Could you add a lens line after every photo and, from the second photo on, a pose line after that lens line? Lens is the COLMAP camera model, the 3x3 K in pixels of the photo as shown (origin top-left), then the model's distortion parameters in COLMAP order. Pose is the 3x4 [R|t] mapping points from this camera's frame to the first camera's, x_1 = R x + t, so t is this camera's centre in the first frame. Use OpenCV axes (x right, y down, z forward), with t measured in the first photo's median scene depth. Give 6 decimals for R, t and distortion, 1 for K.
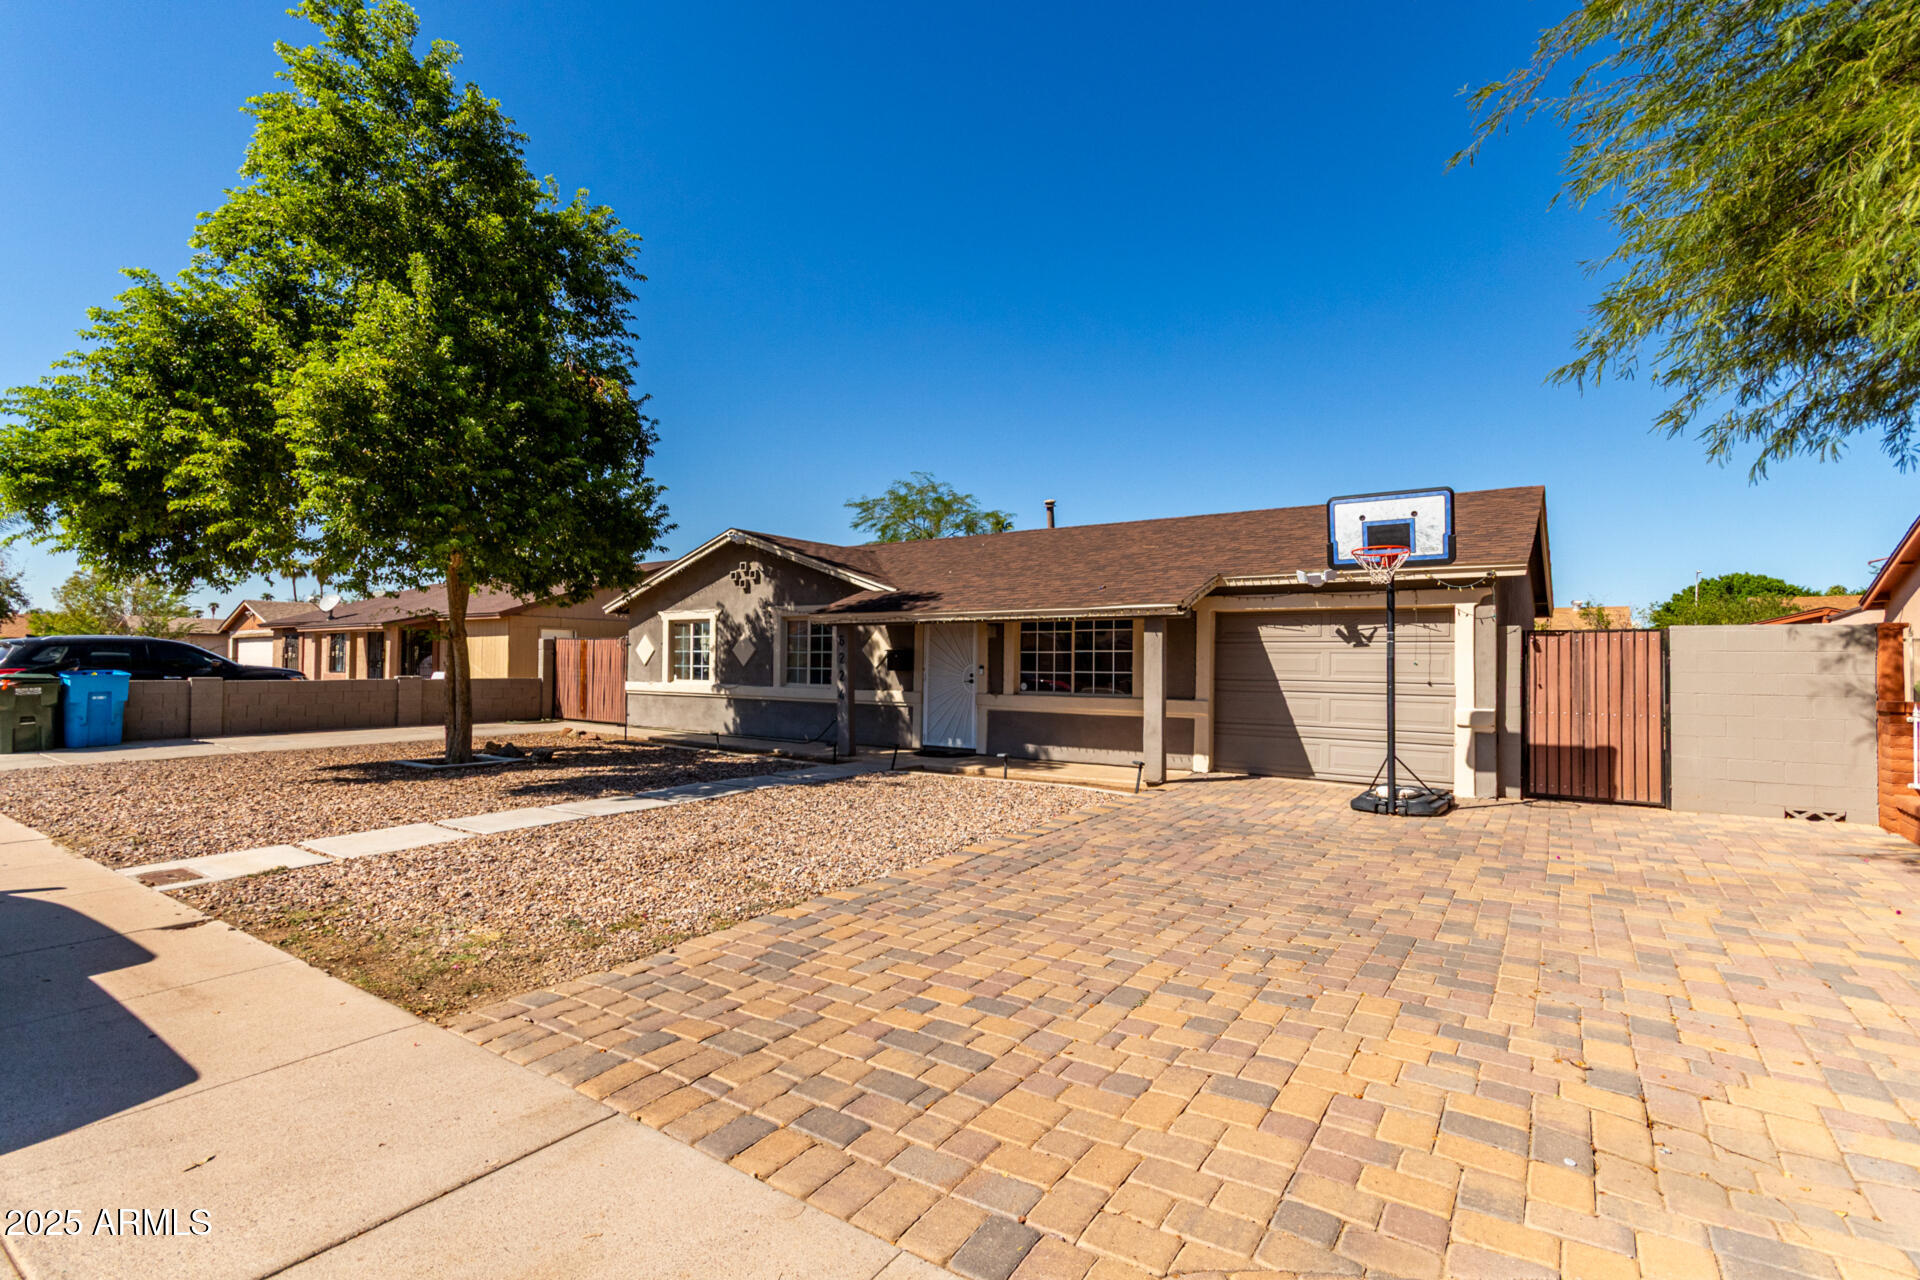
lens RADIAL K [[905.7, 0, 1007.3], [0, 905.7, 629.9], [0, 0, 1]] dist [0.002457, 0.000963]
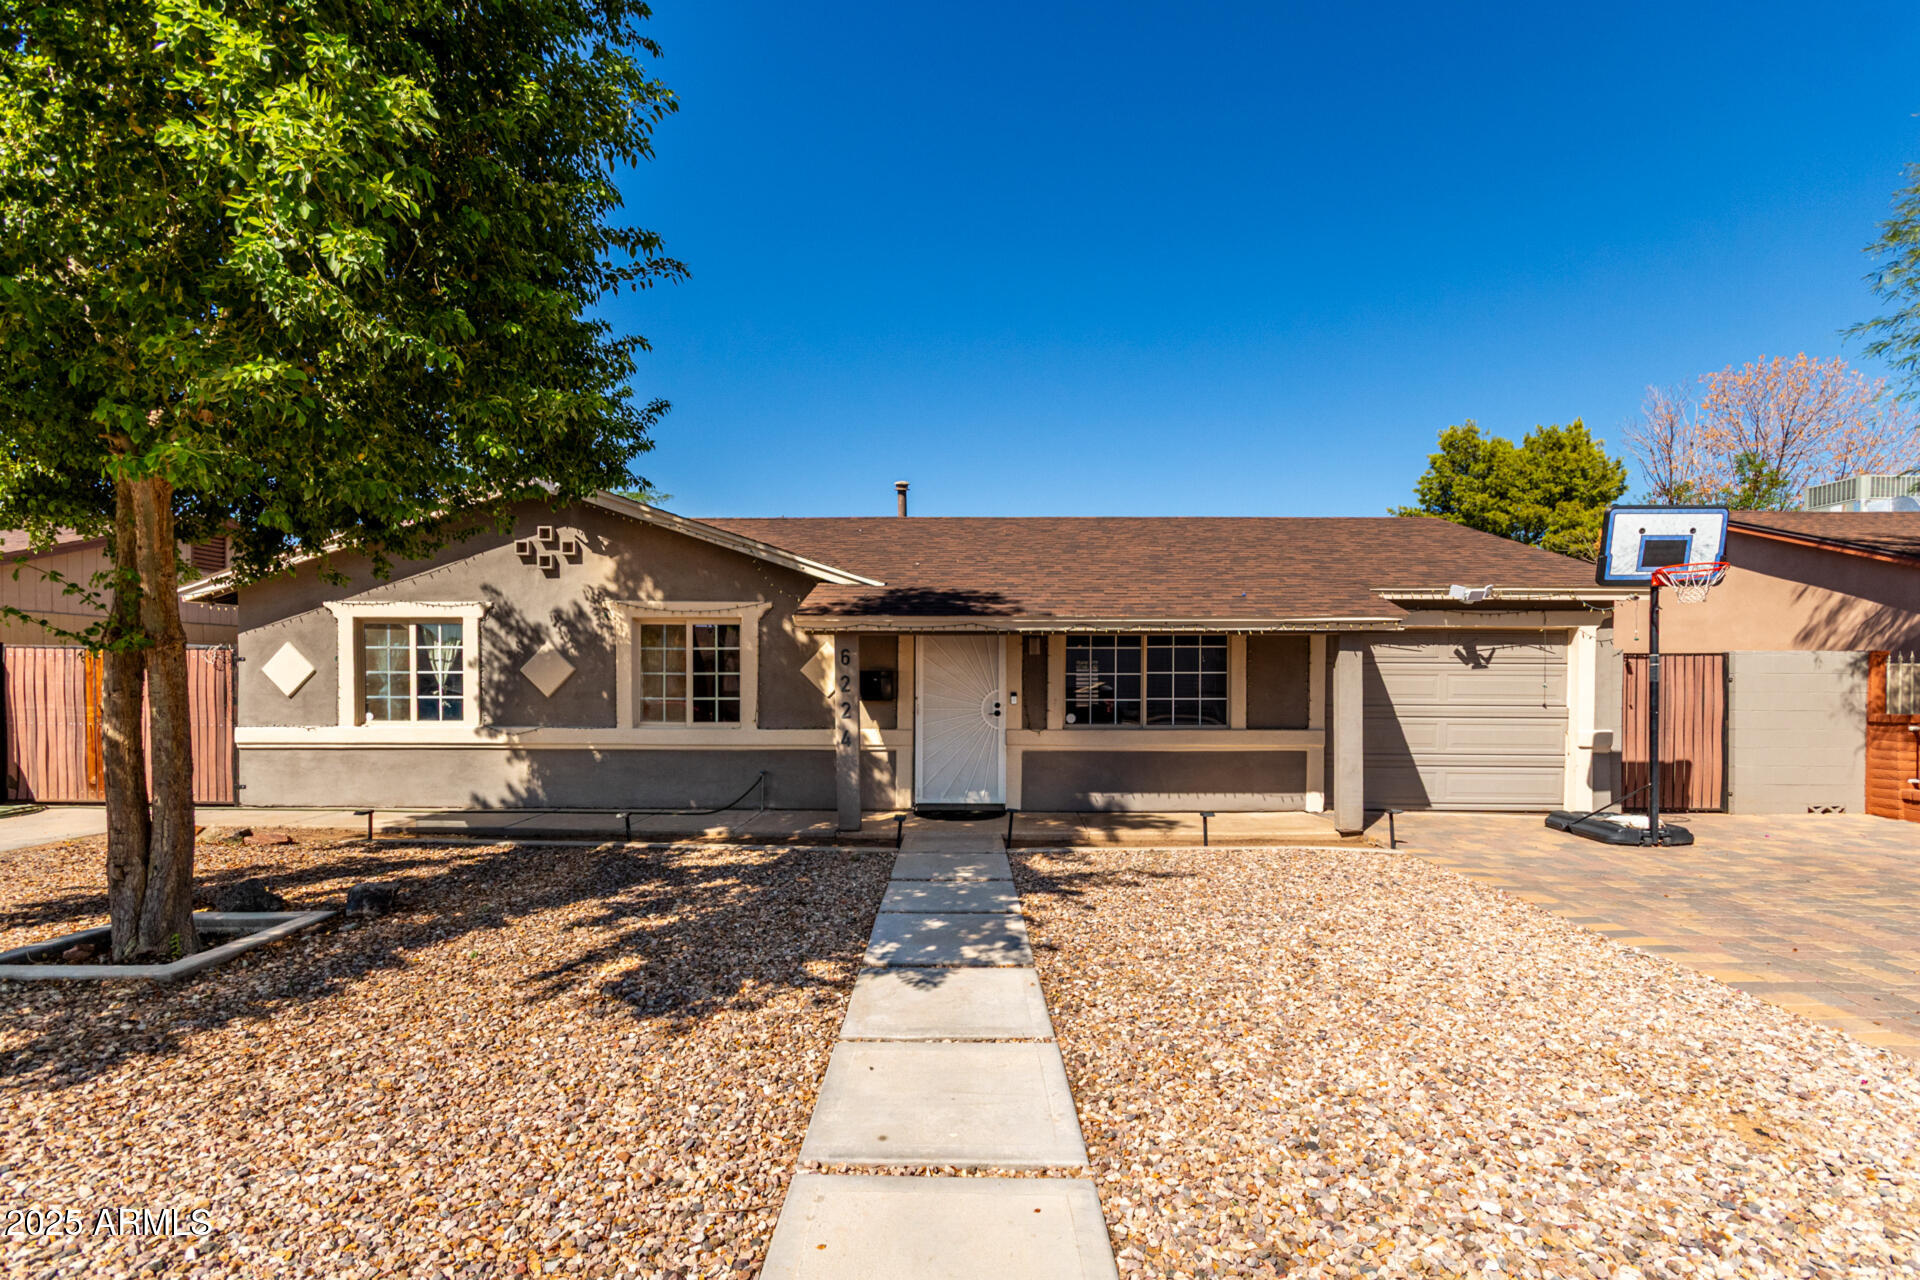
lens RADIAL K [[880.6, 0, 961.7], [0, 880.6, 687.3], [0, 0, 1]] dist [0.008287, 0.000279]
pose [[0.838983, -0.014381, 0.543968, -0.458170], [-0.014182, 0.998733, 0.048277, 0.001051], [-0.543973, -0.048218, 0.837716, 0.414207]]
